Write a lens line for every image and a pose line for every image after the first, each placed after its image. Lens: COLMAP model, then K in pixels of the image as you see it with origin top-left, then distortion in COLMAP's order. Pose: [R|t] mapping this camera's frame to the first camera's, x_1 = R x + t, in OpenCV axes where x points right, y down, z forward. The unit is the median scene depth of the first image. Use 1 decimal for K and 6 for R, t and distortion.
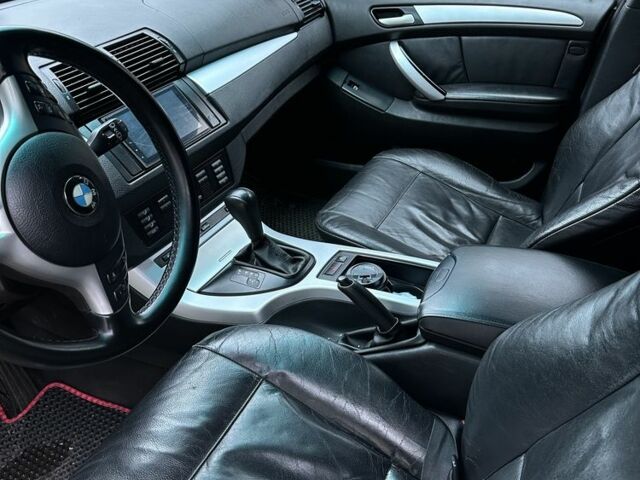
lens RADIAL K [[581.9, 0, 320.0], [0, 581.9, 240.0], [0, 0, 1]] dist [0.169741, -0.321690]
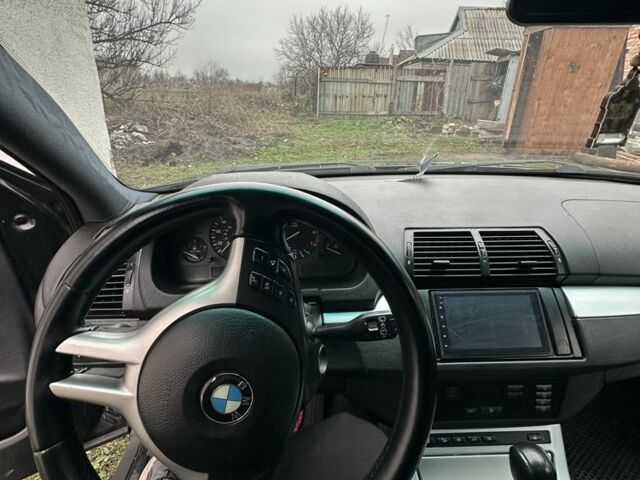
lens RADIAL K [[342.8, 0, 320.0], [0, 342.8, 240.0], [0, 0, 1]] dist [-0.004246, 0.000701]
pose [[0.511754, 0.368388, -0.776143, -0.038065], [-0.510283, 0.857123, 0.070366, -0.194673], [0.691172, 0.360043, 0.626619, 0.409106]]
